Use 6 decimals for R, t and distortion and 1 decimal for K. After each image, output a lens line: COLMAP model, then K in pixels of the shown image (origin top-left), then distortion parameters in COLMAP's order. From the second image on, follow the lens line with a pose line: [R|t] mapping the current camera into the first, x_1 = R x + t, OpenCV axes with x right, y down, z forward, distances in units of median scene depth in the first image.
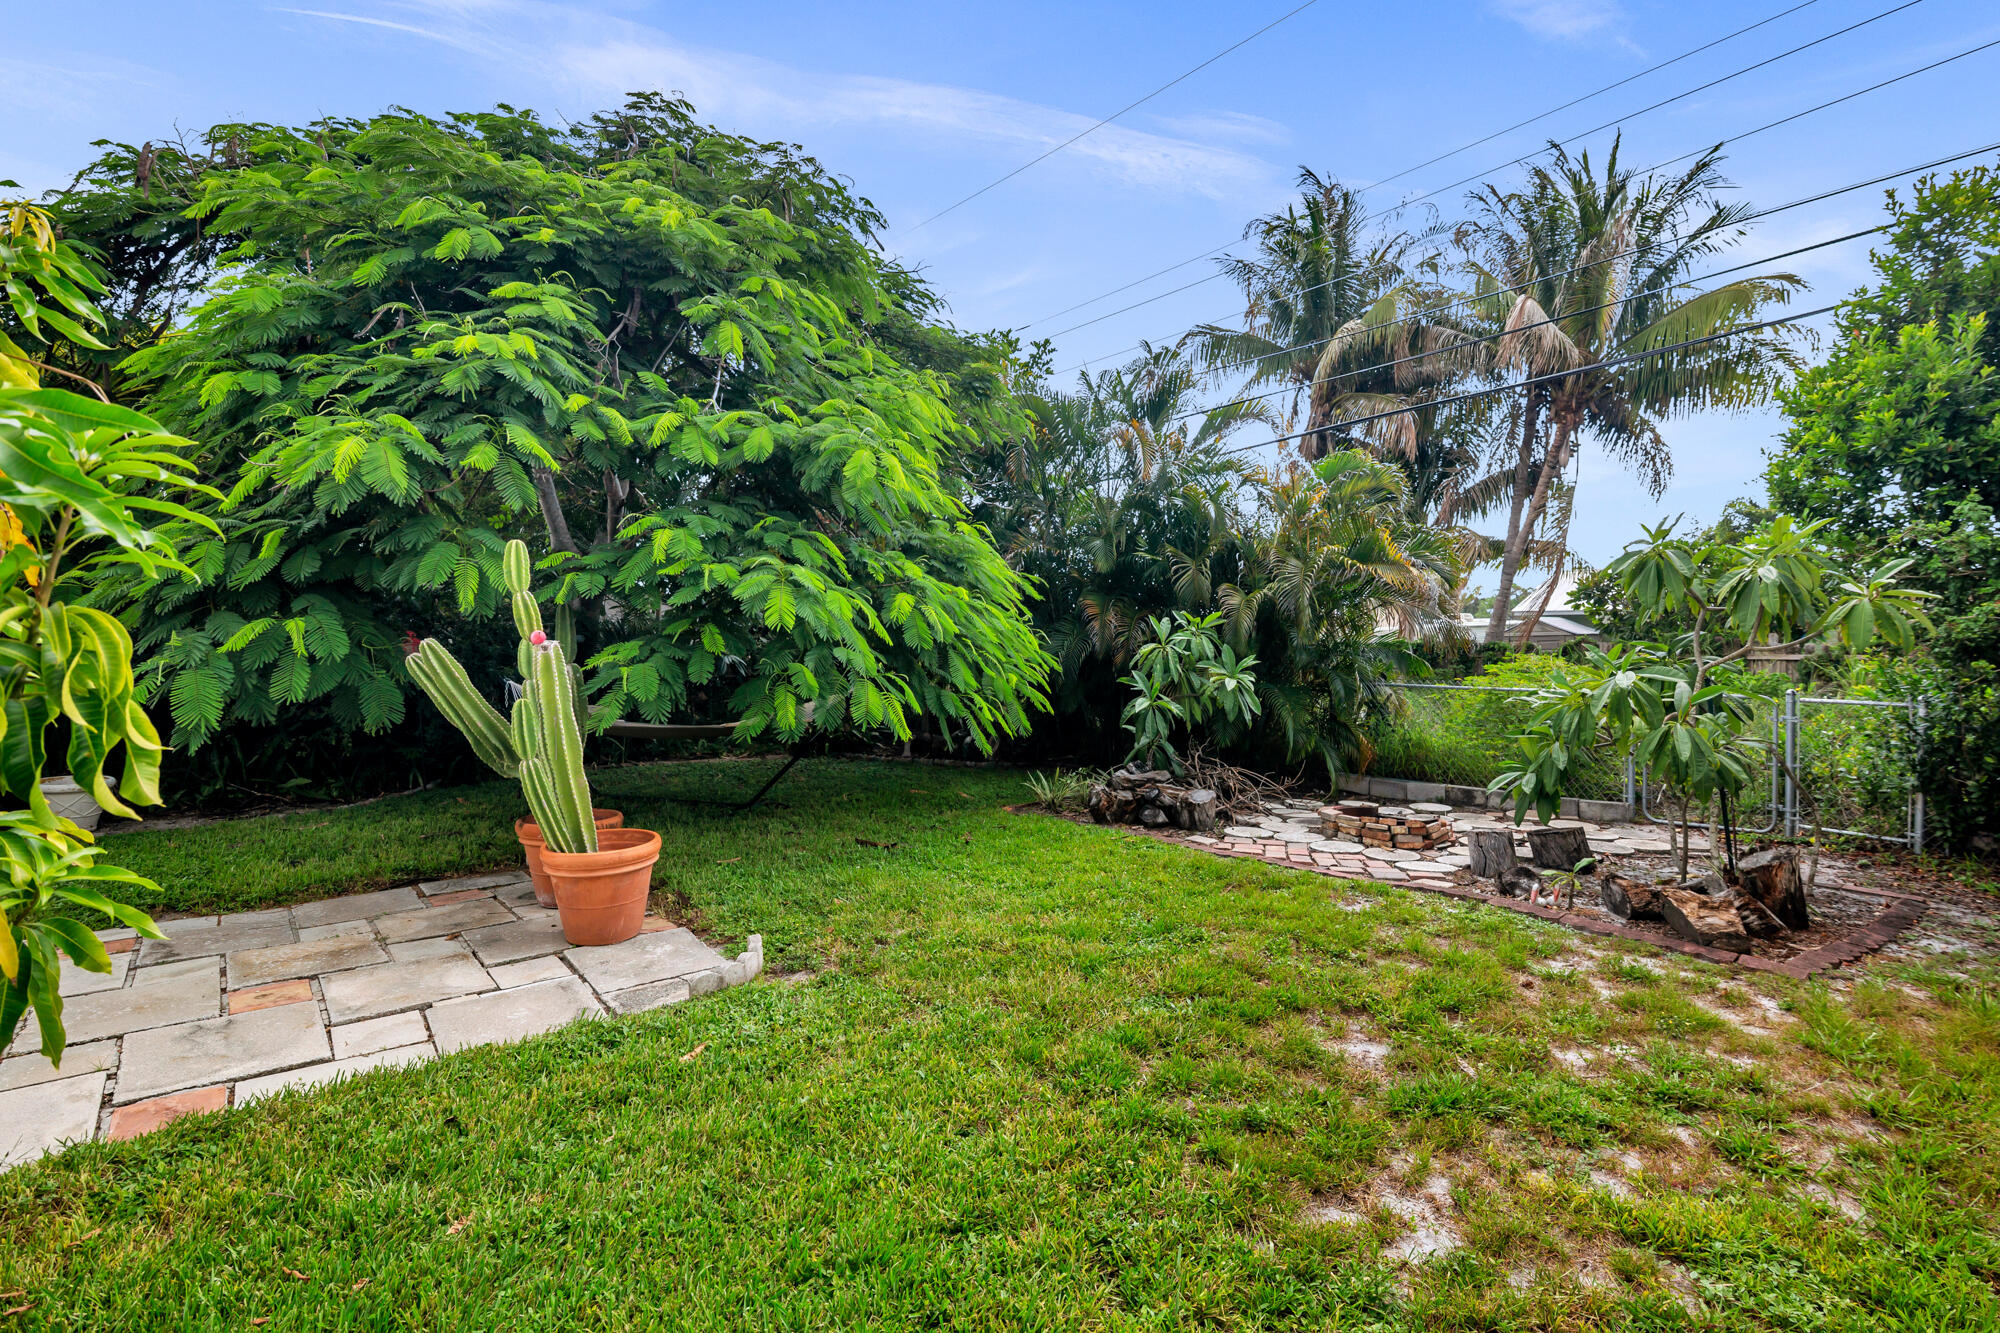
lens RADIAL K [[951.5, 0, 1000.0], [0, 951.5, 666.5], [0, 0, 1]] dist [-0.001333, -0.010678]
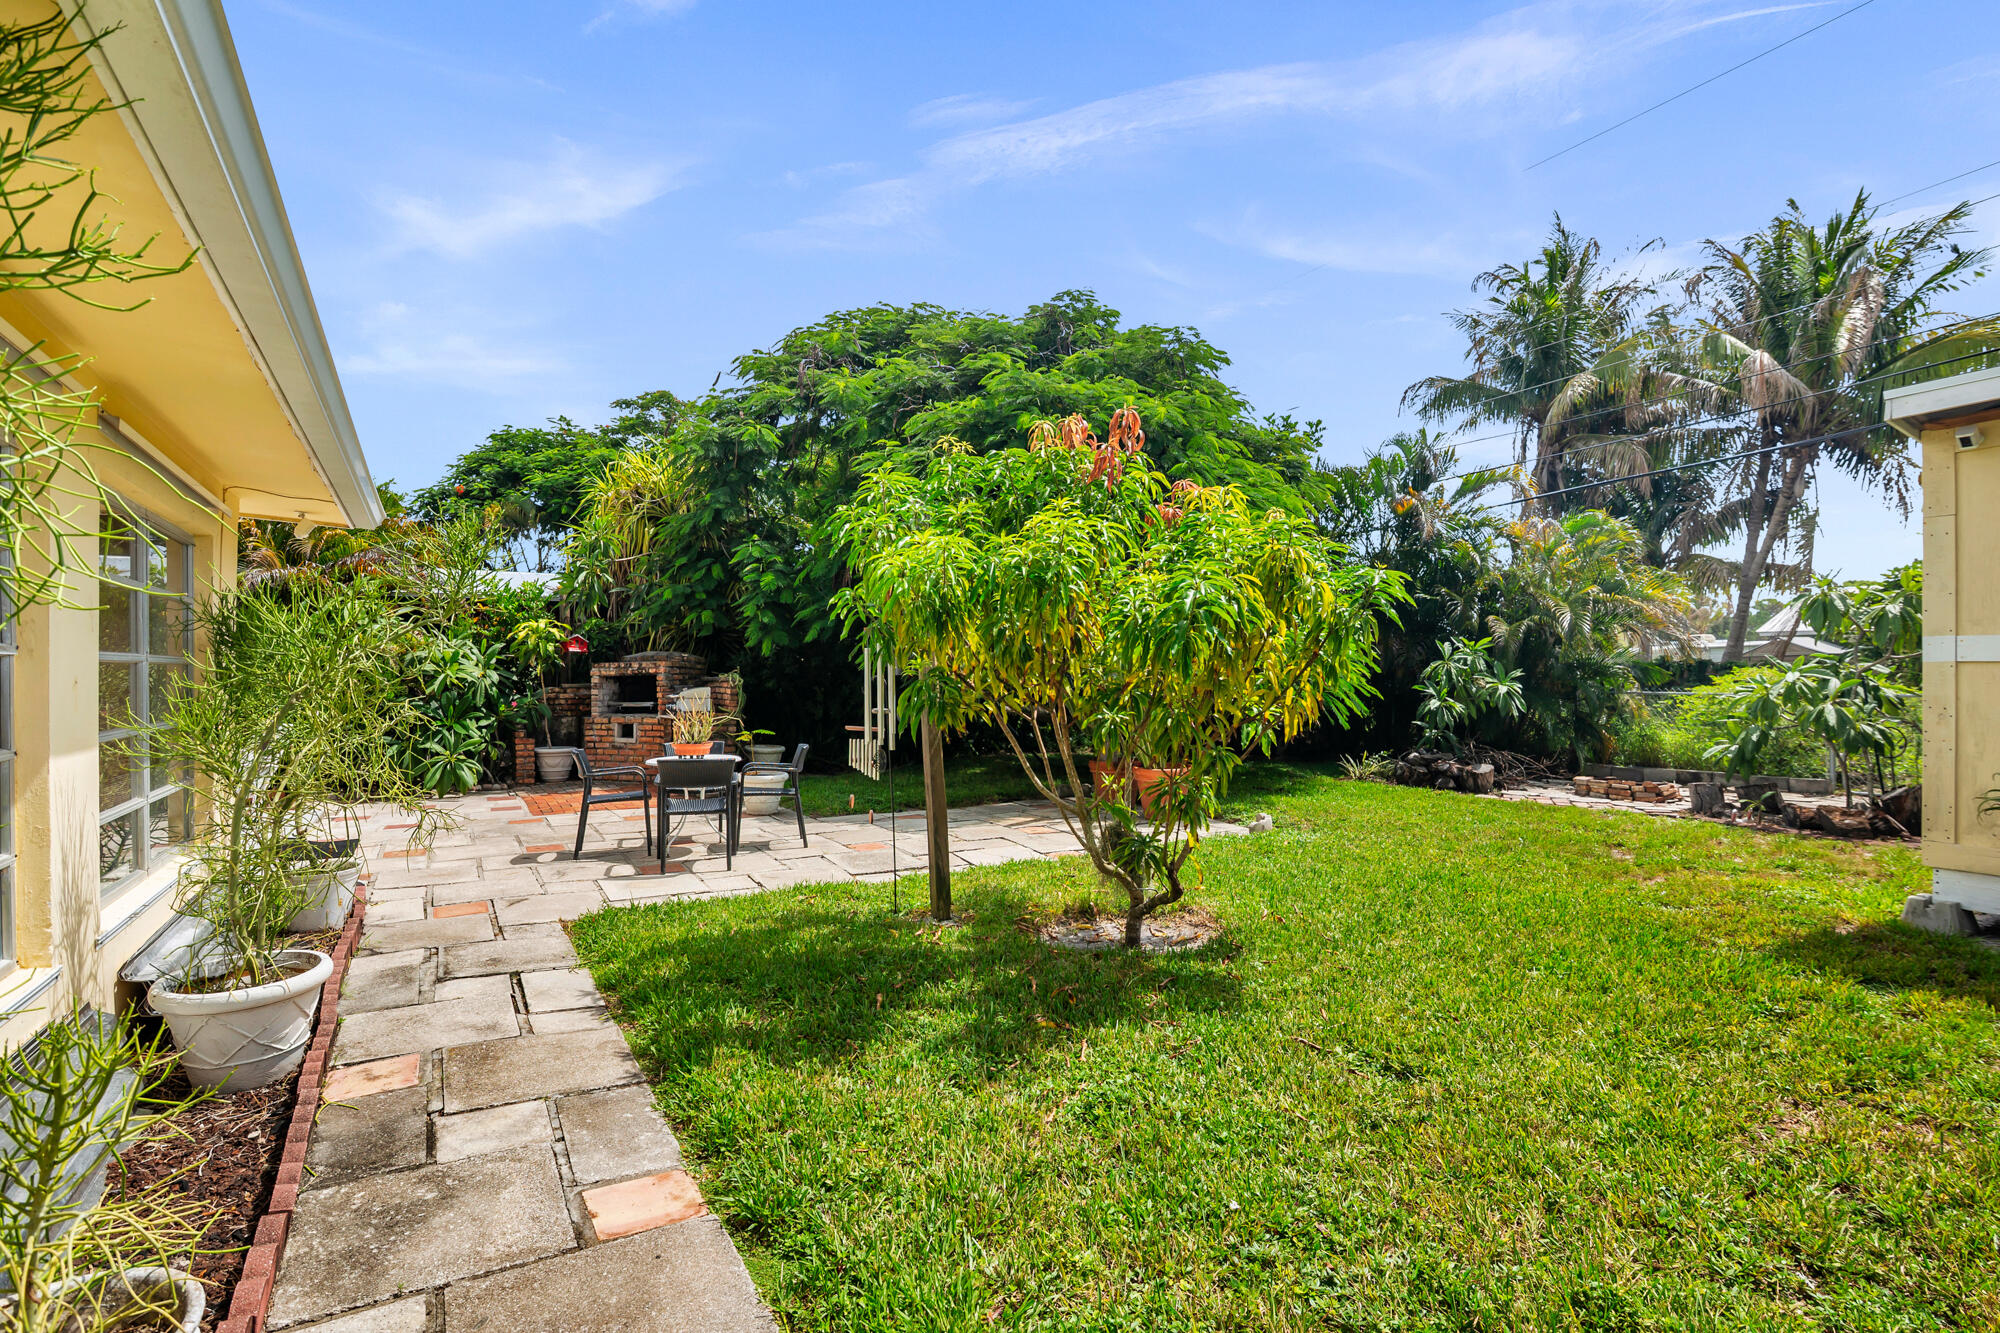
lens RADIAL K [[951.5, 0, 1000.0], [0, 951.5, 666.5], [0, 0, 1]] dist [-0.001333, -0.010678]
pose [[0.981406, -0.006184, -0.191842, -0.191702], [0.000934, 0.999623, -0.027445, 0.020509], [0.191939, 0.026755, 0.981042, -0.456138]]
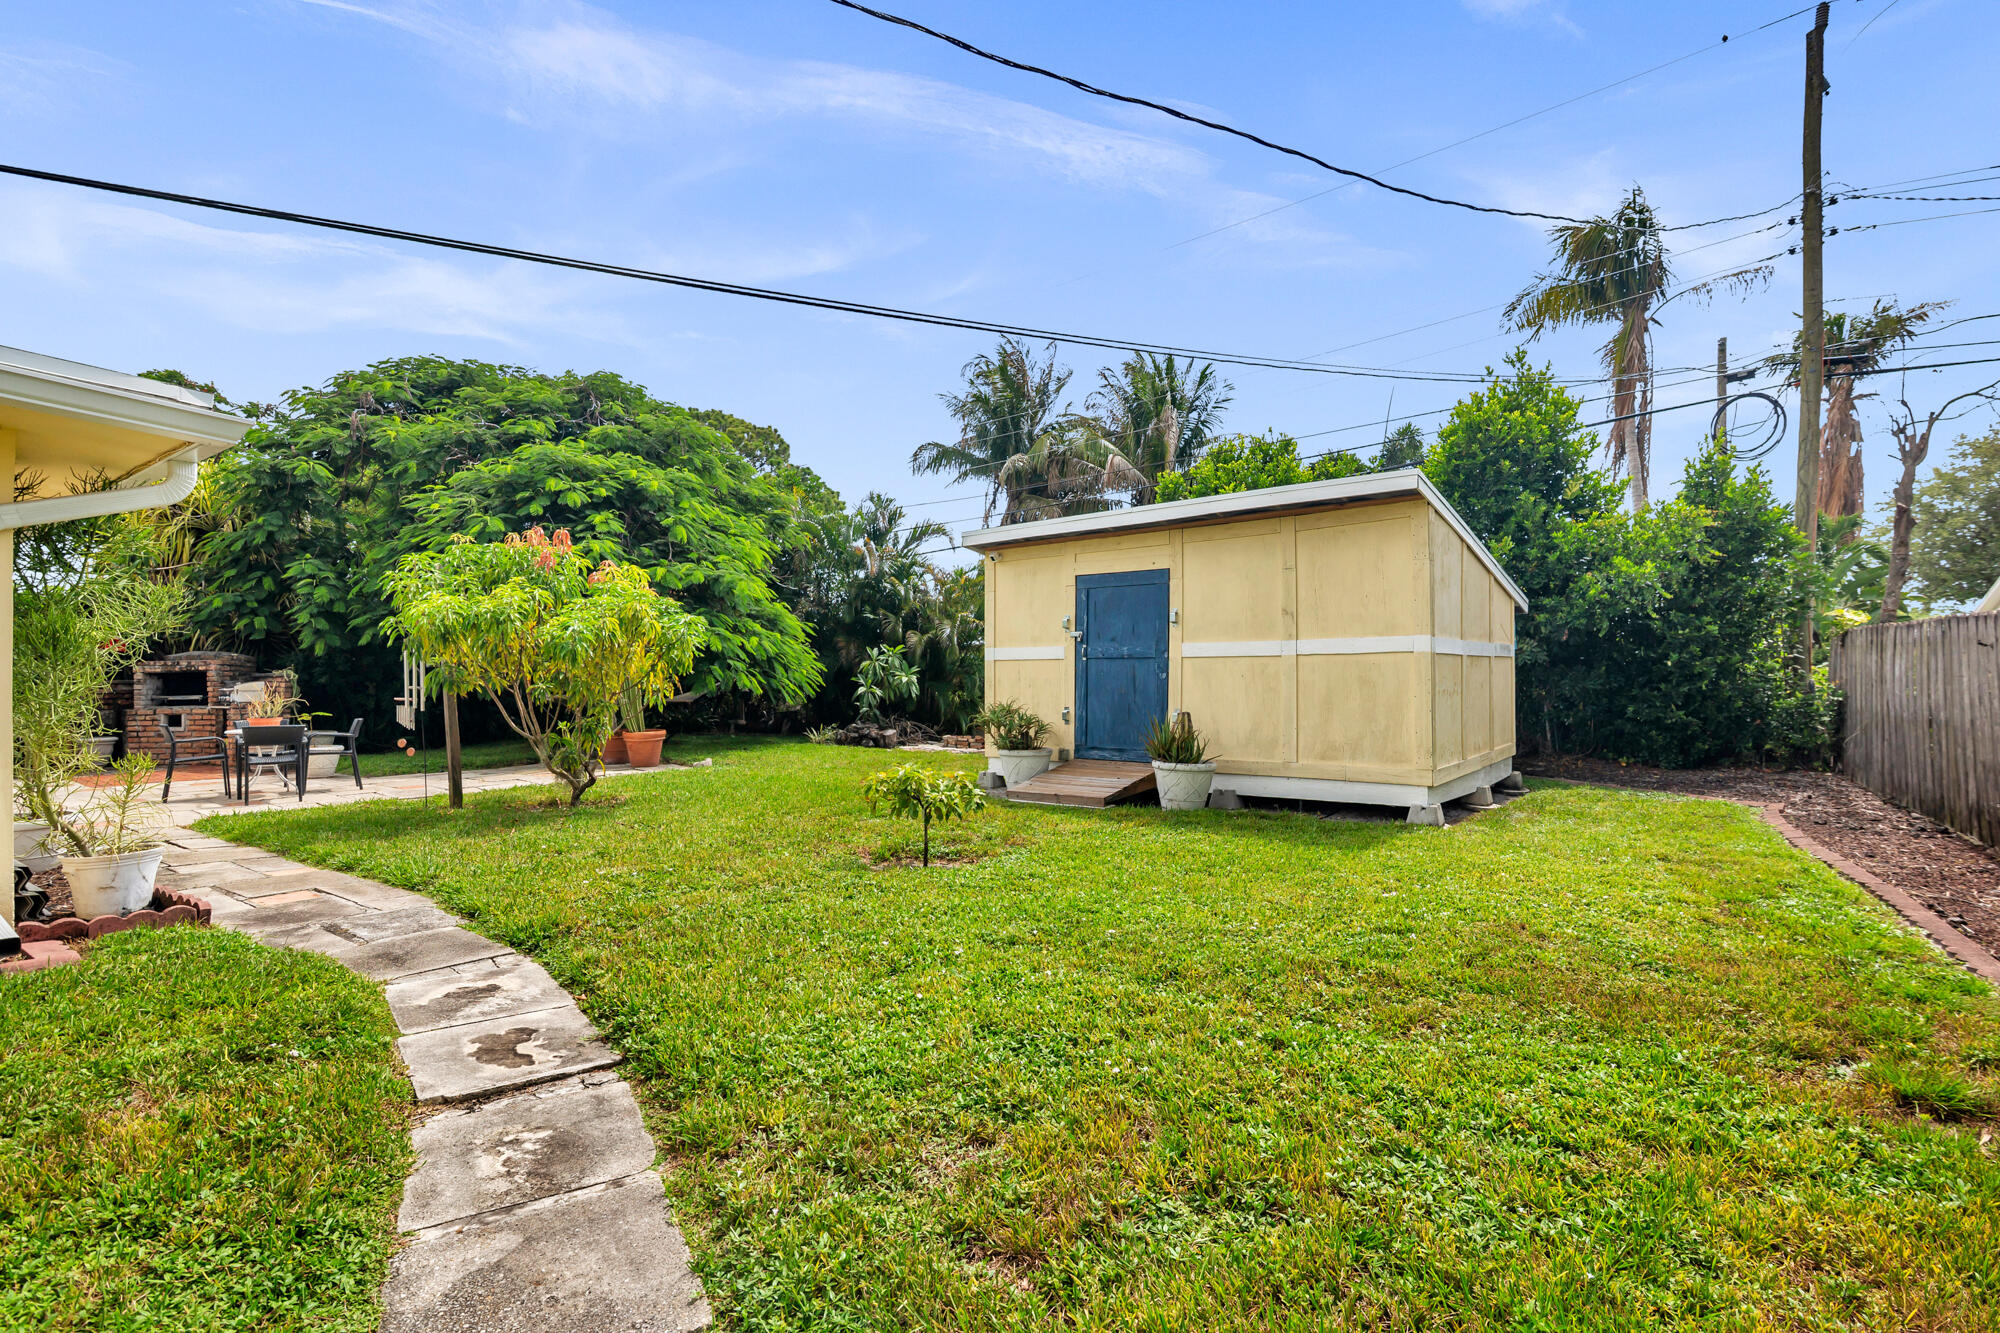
lens RADIAL K [[910.2, 0, 978.1], [0, 910.2, 665.1], [0, 0, 1]] dist [0.000066, -0.008296]
pose [[0.977847, -0.006913, 0.209207, -0.016983], [0.012993, 0.999532, -0.027703, 0.040023], [-0.208918, 0.029808, 0.977479, -0.904544]]
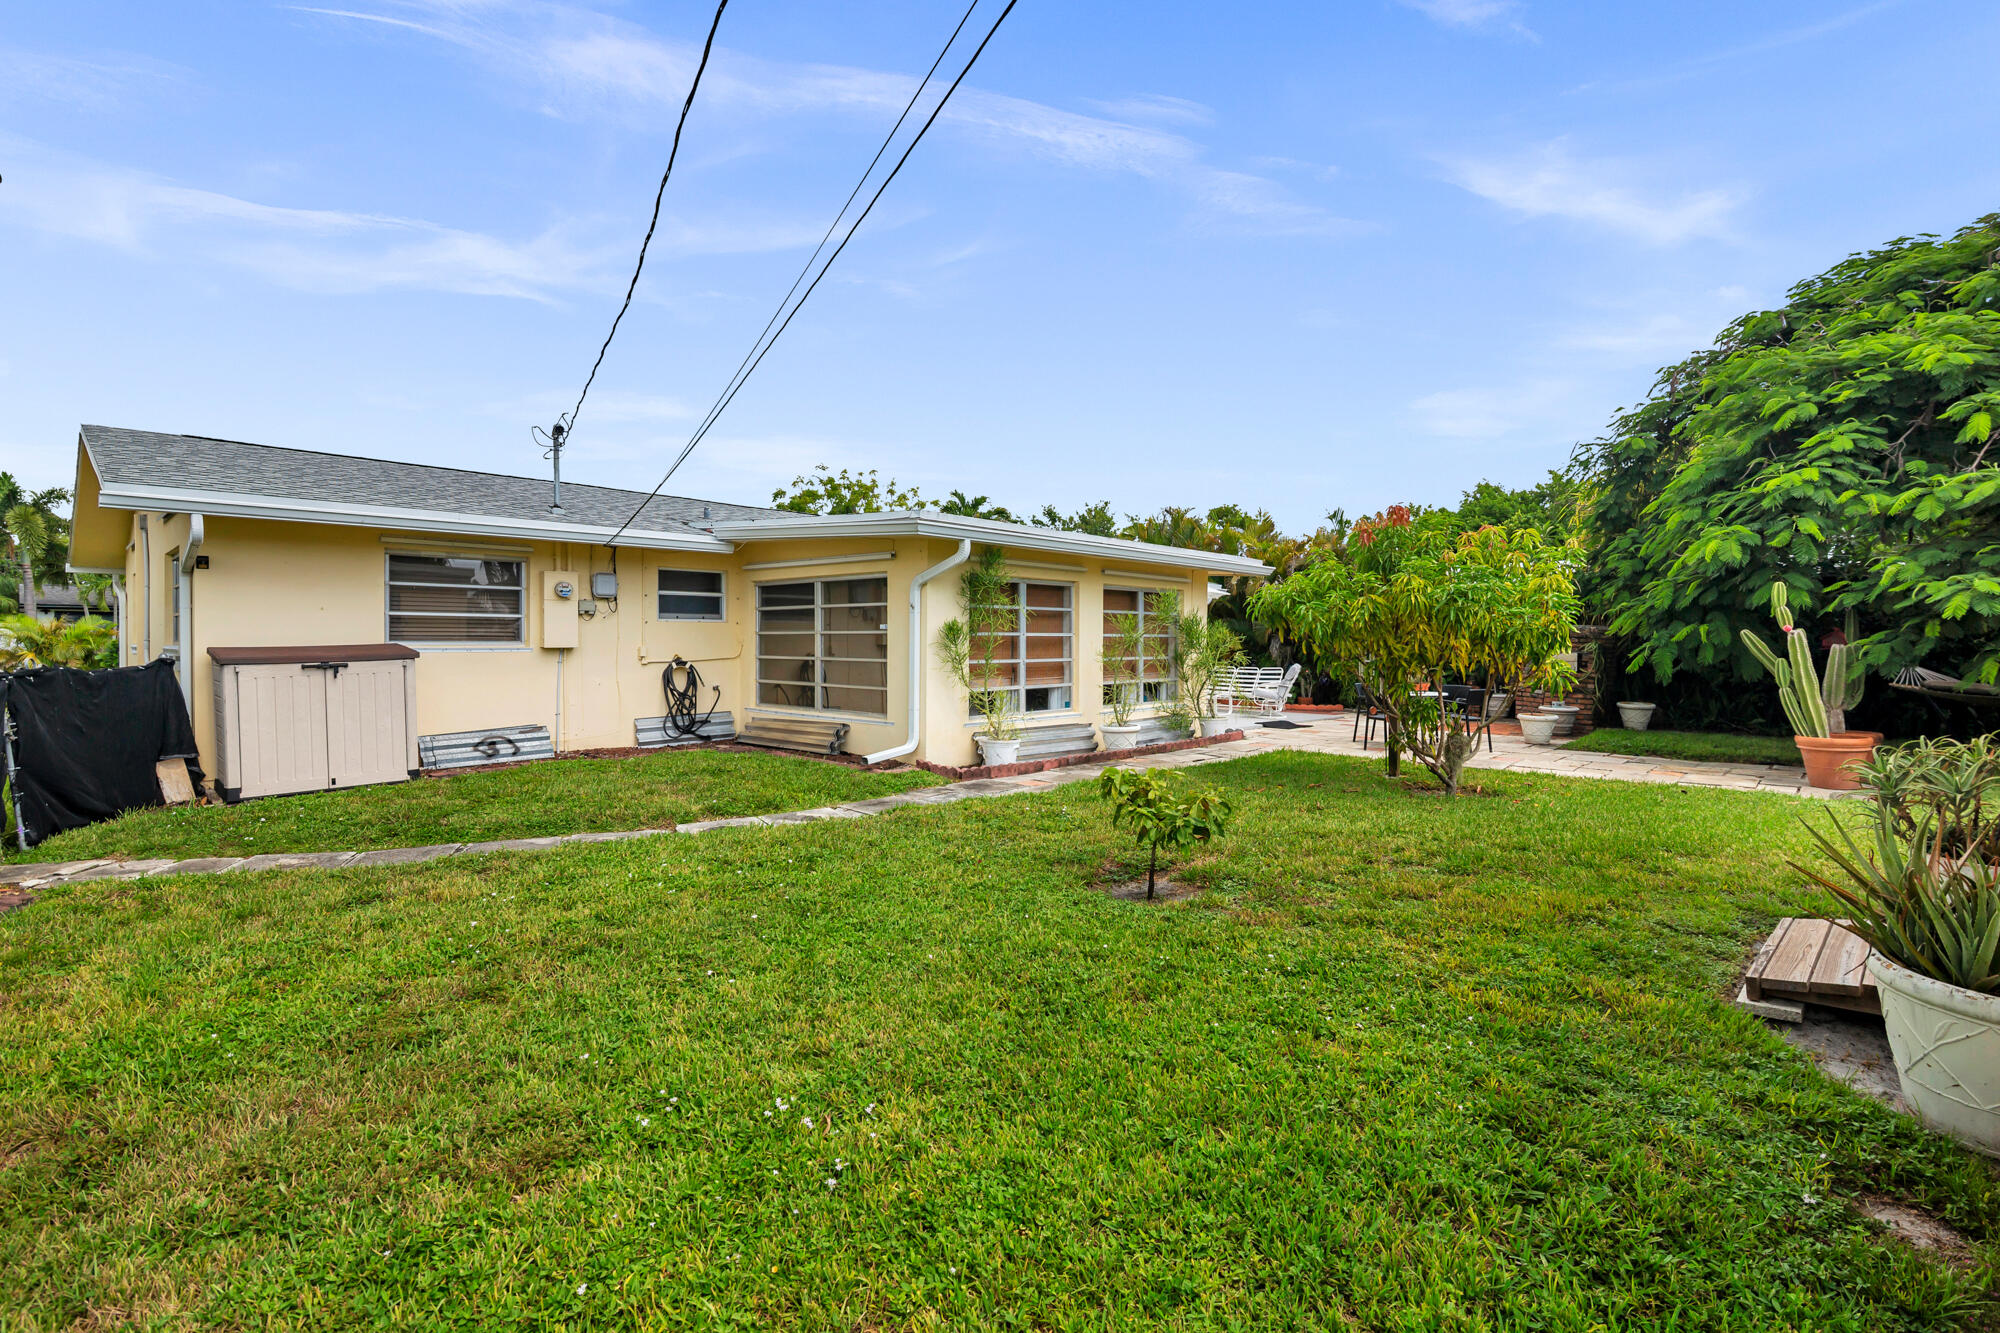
lens RADIAL K [[910.2, 0, 978.1], [0, 910.2, 665.1], [0, 0, 1]] dist [0.000066, -0.008296]
pose [[0.072197, 0.025328, -0.997069, 0.638925], [-0.021905, 0.999477, 0.023803, 0.014607], [0.997150, 0.020122, 0.072714, -0.407602]]
